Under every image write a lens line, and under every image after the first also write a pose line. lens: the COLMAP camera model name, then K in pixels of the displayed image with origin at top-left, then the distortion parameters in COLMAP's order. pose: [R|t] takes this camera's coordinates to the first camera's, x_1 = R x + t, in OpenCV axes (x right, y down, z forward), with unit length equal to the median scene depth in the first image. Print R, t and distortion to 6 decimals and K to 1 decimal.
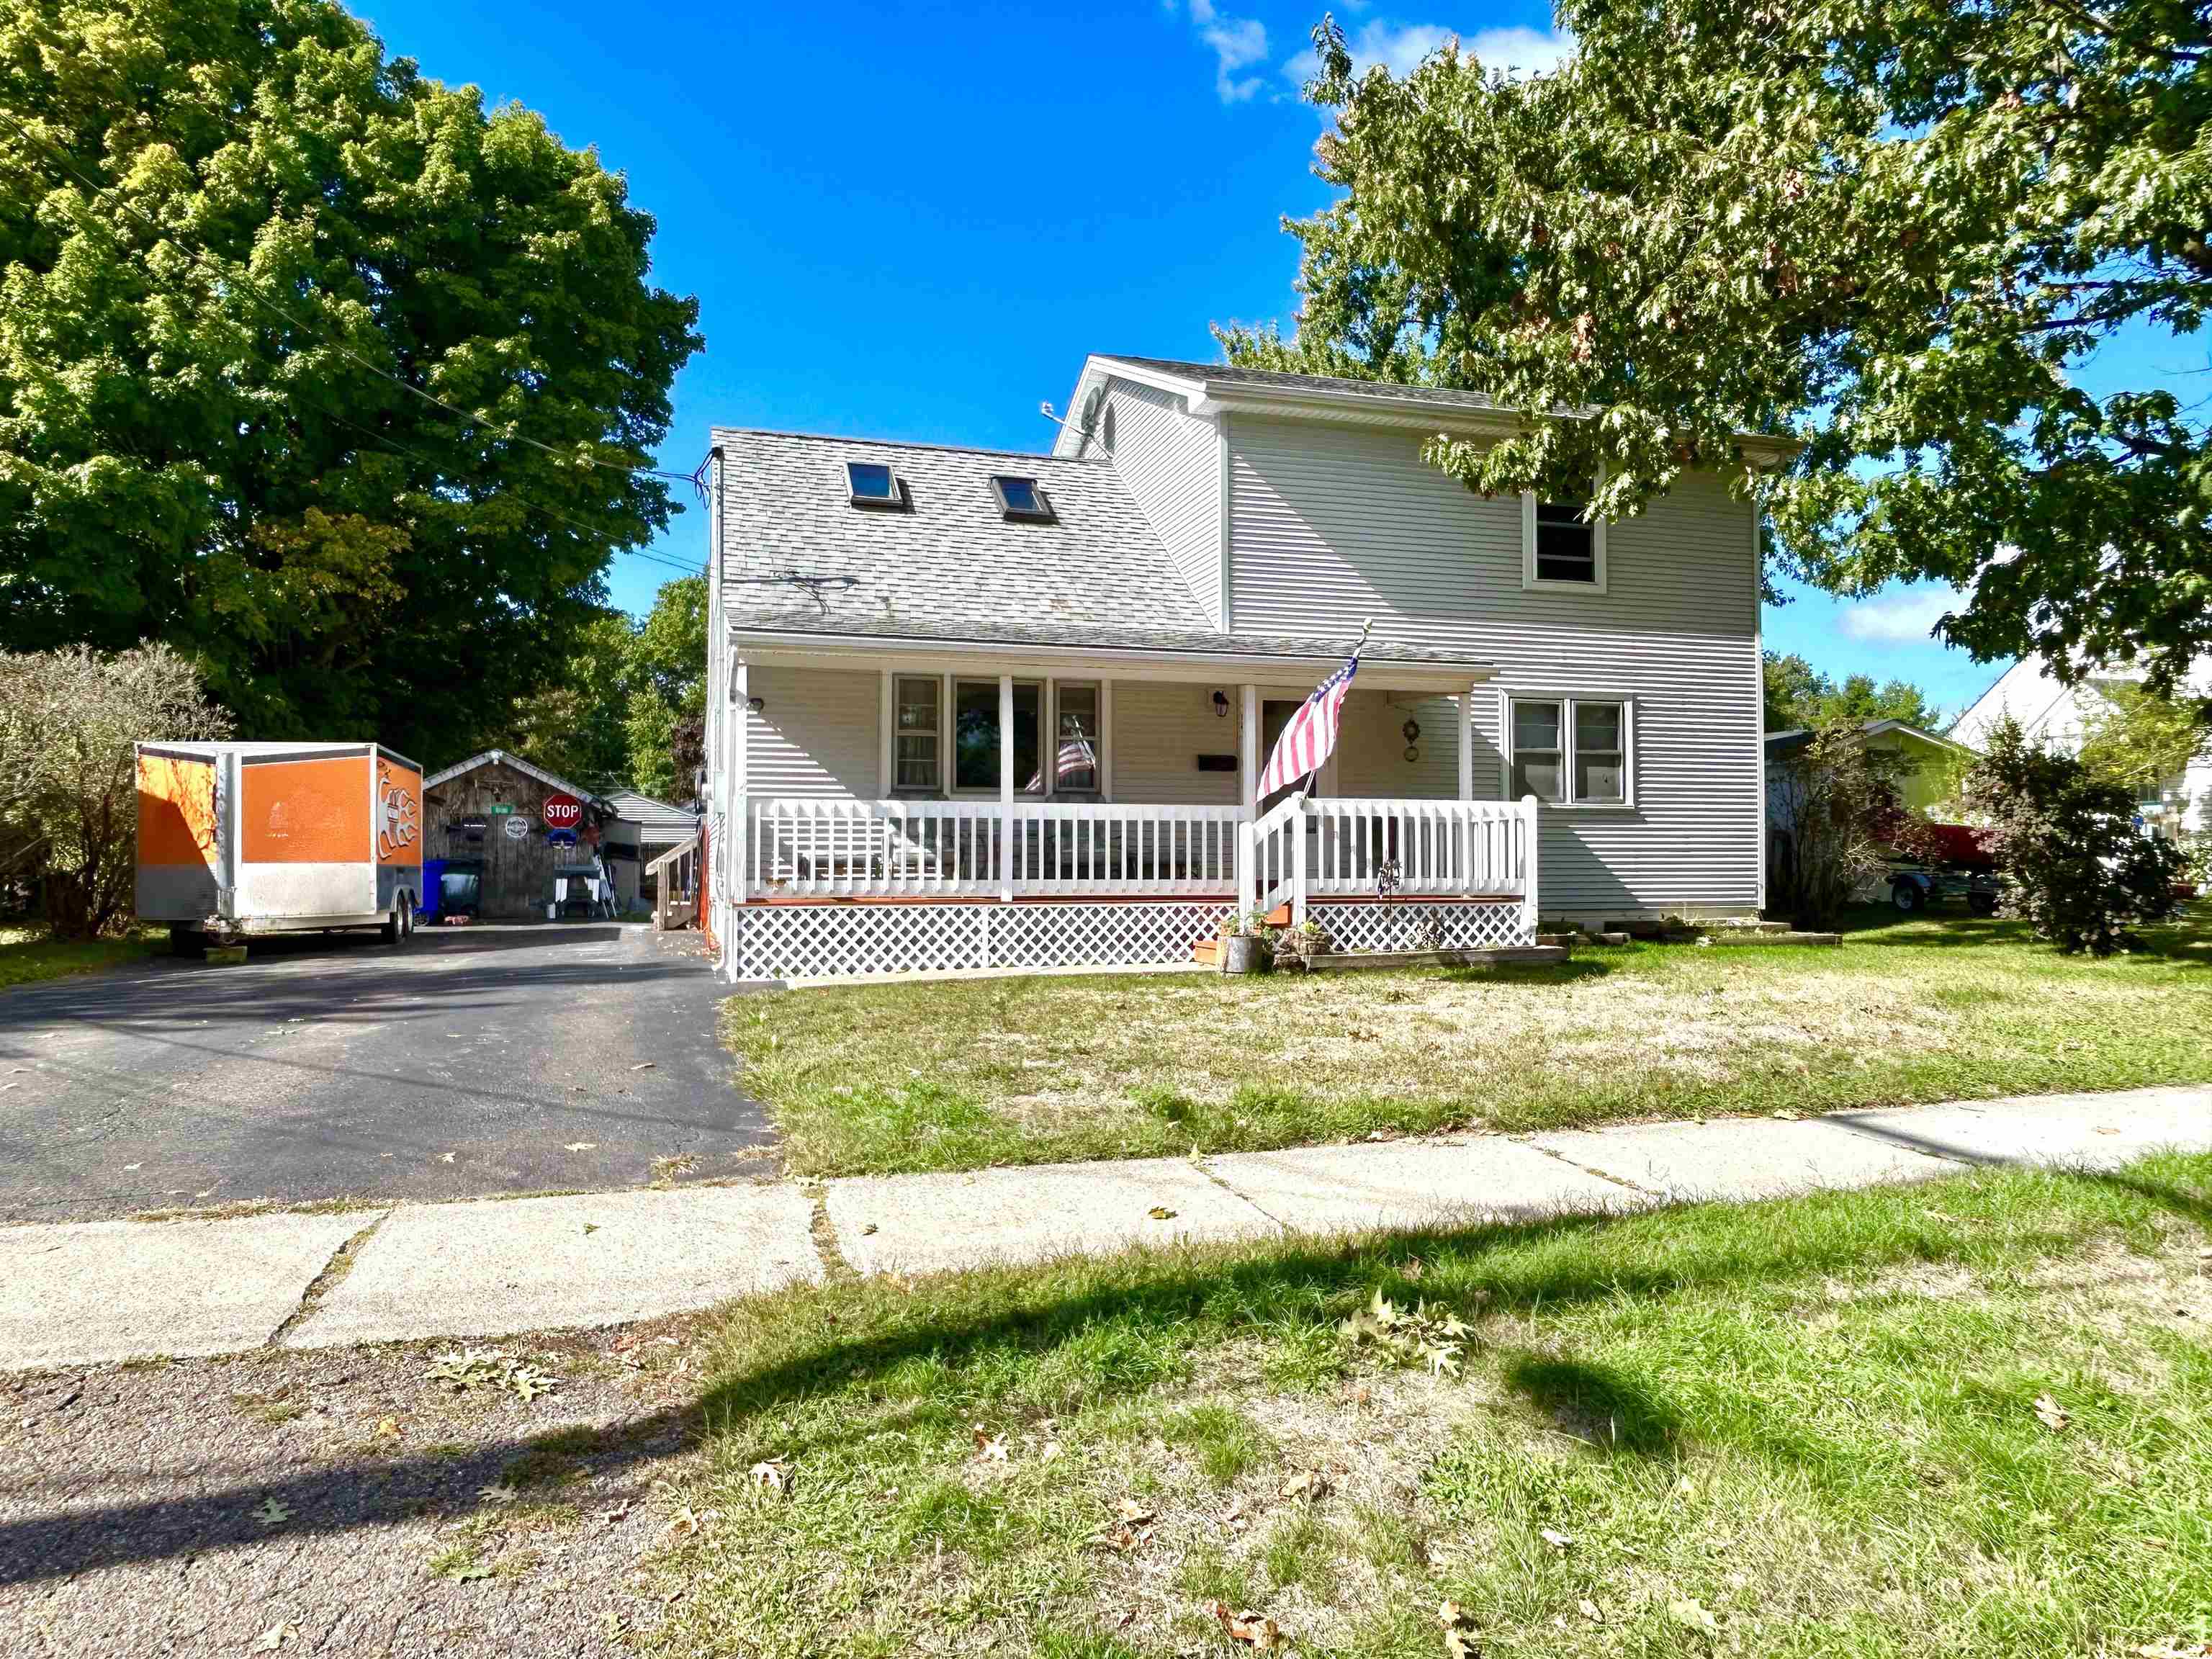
lens RADIAL K [[1422.9, 0, 1089.3], [0, 1422.9, 822.0], [0, 0, 1]] dist [0.001942, -0.013026]
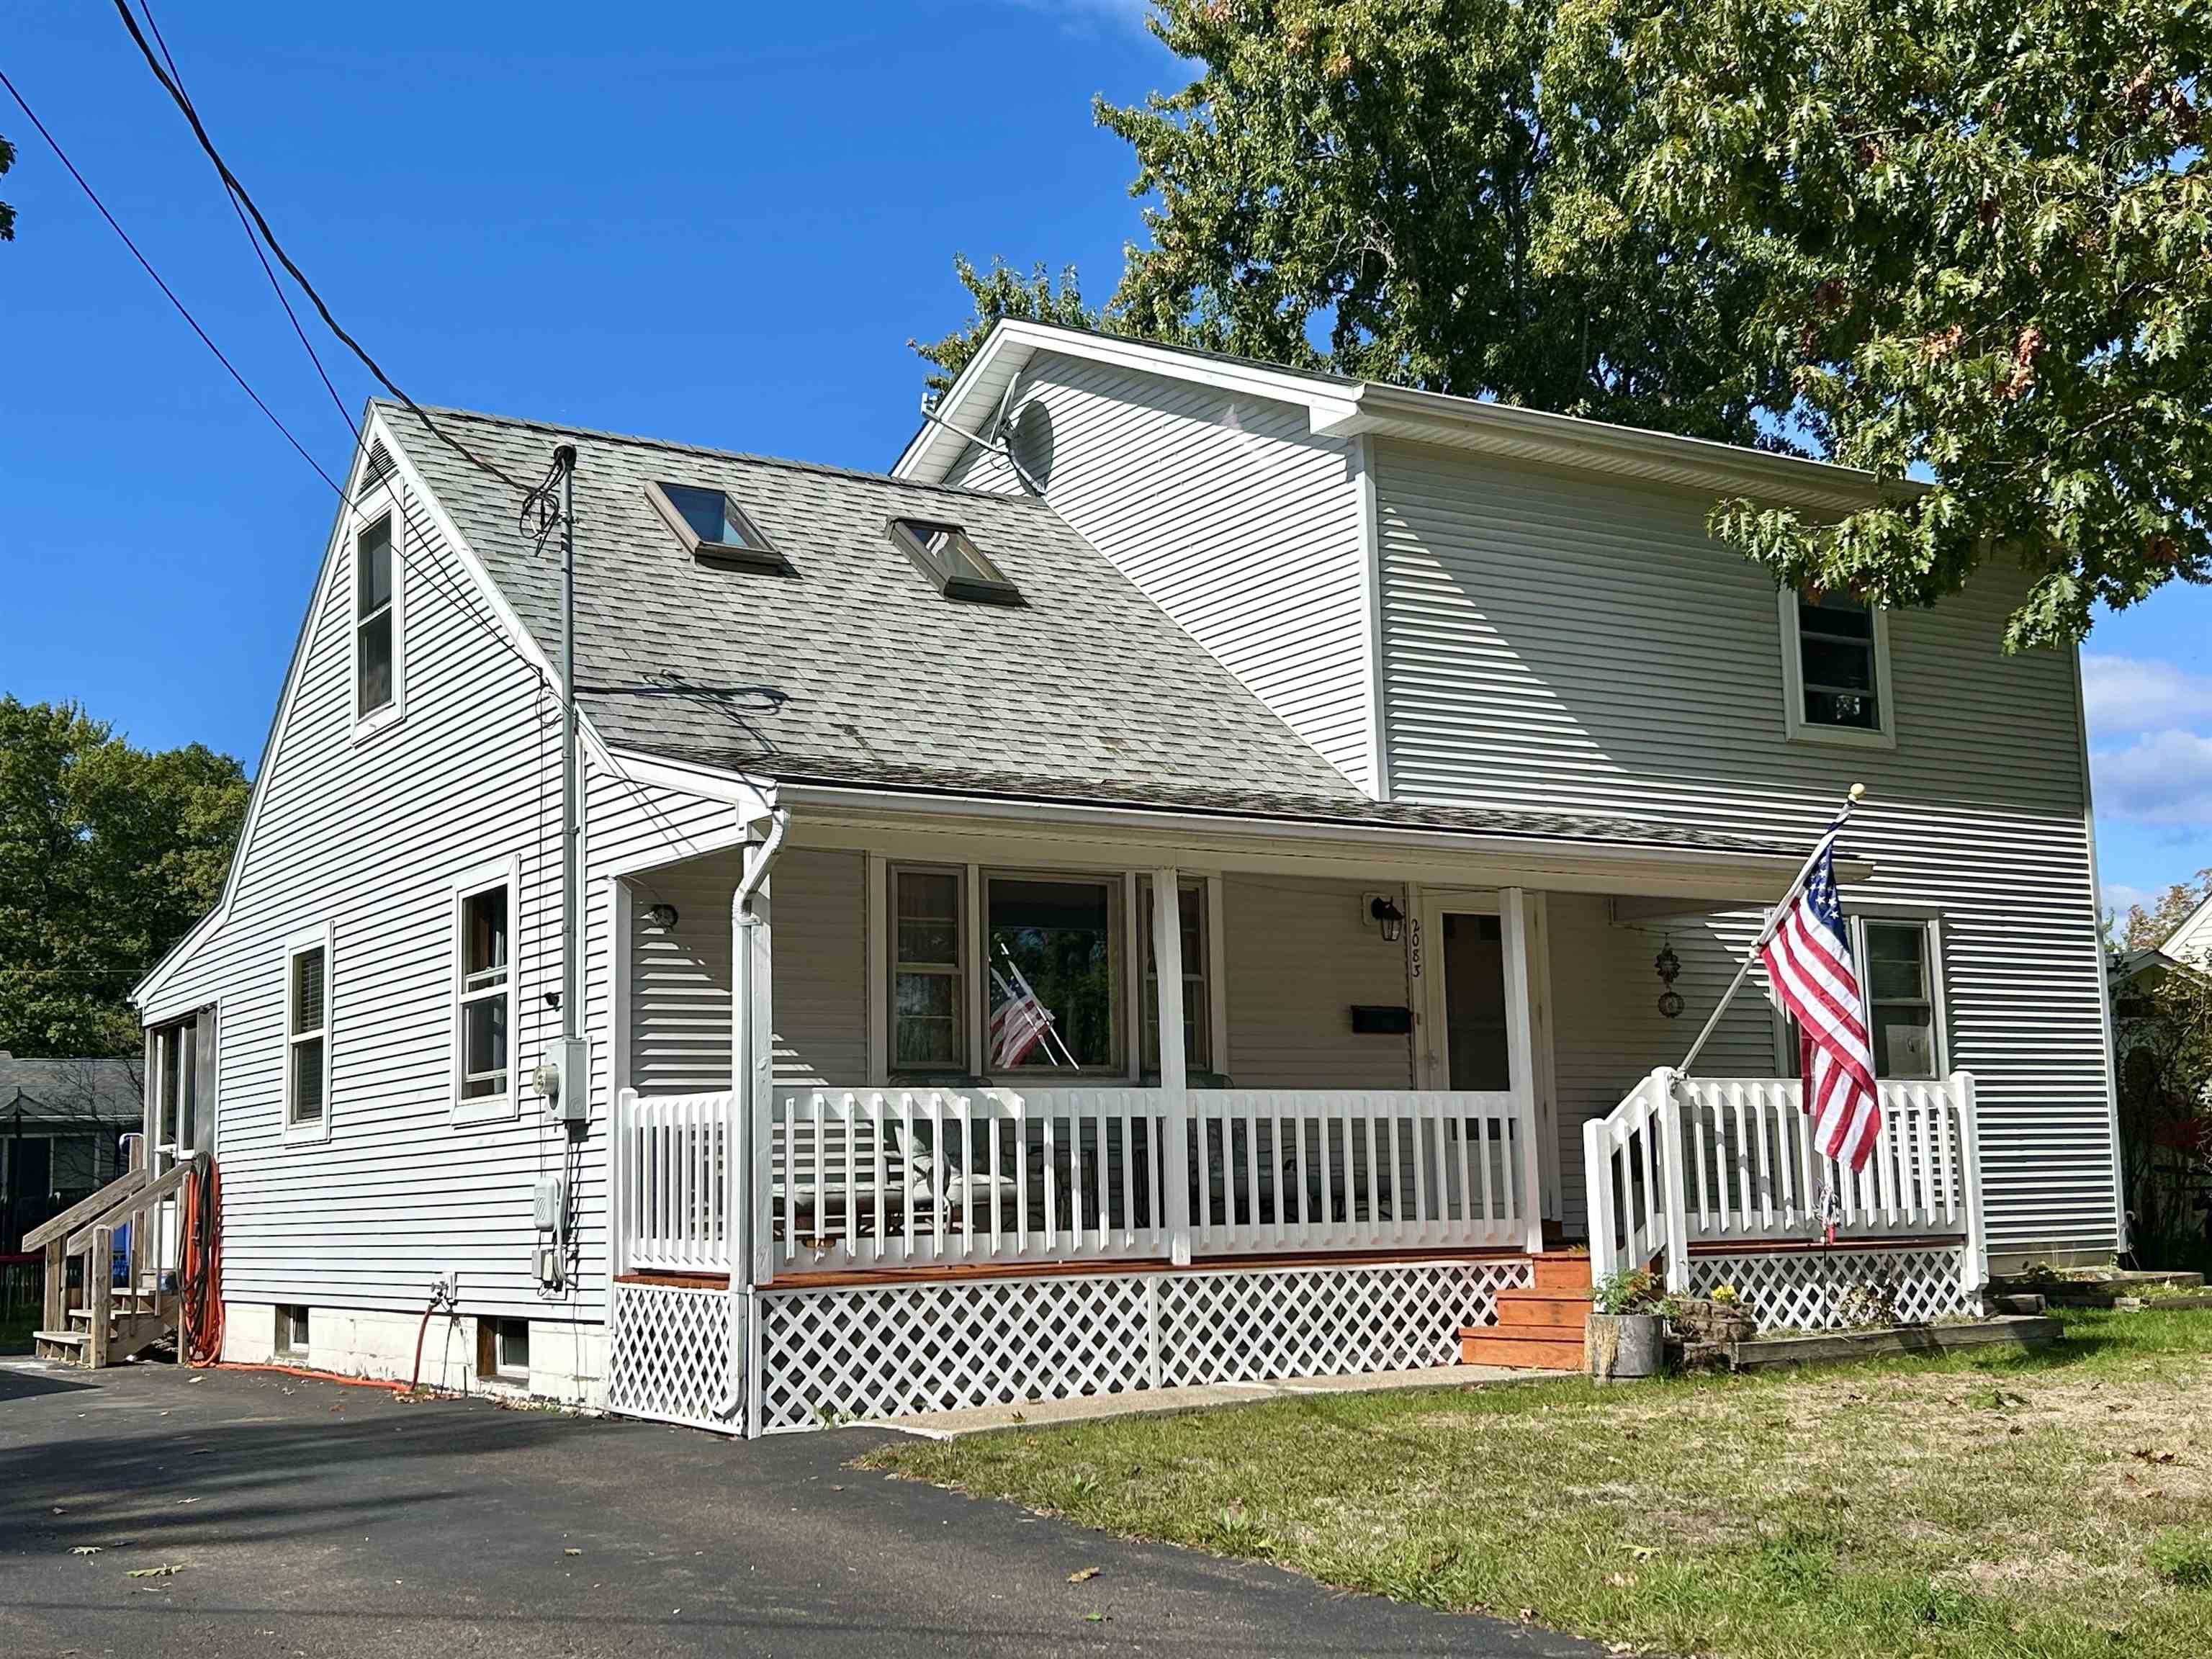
lens RADIAL K [[2598.3, 0, 1109.2], [0, 2598.3, 817.3], [0, 0, 1]] dist [0.104442, 0.000000]
pose [[0.959398, 0.016484, 0.281574, -0.369154], [0.017750, 0.992783, -0.118600, 0.001006], [-0.281497, 0.118783, 0.952182, -0.000065]]
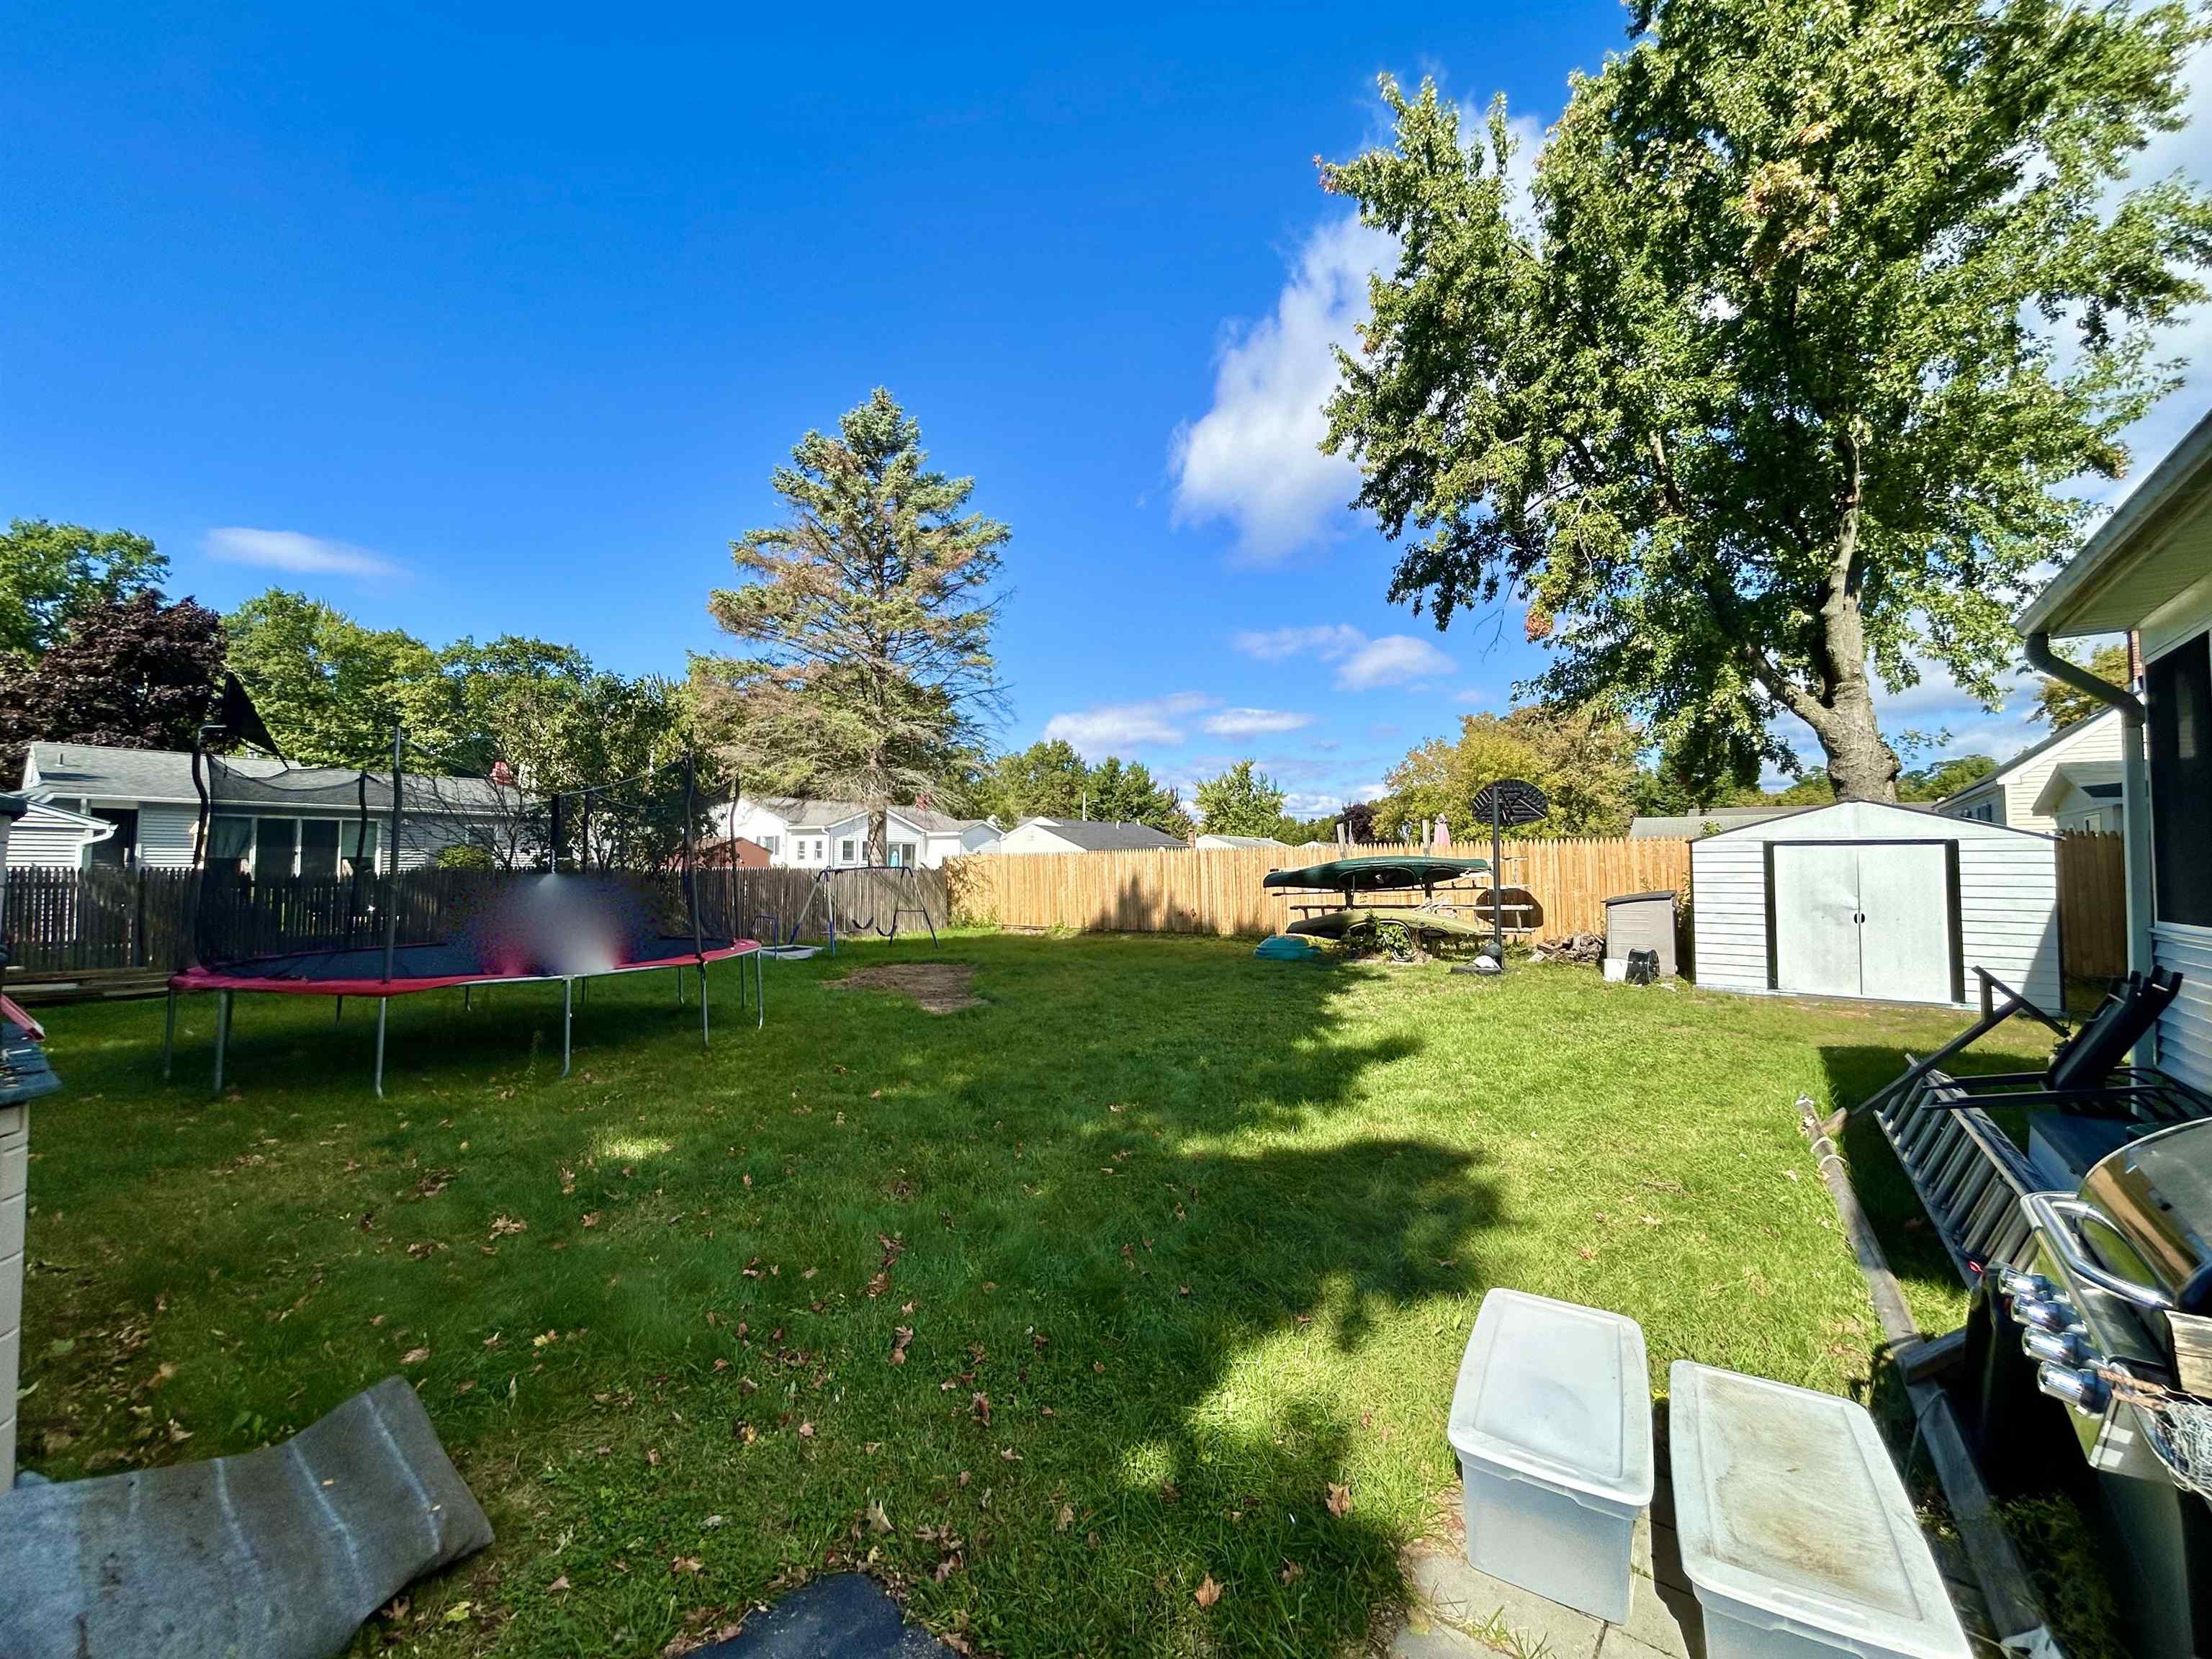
lens RADIAL K [[894.0, 0, 1106.8], [0, 894.0, 827.7], [0, 0, 1]] dist [-0.000164, 0.000627]
pose [[0.802963, 0.030908, 0.595227, -0.552645], [-0.019600, 0.999484, -0.025460, 0.012887], [-0.595707, 0.008776, 0.803154, 1.665026]]
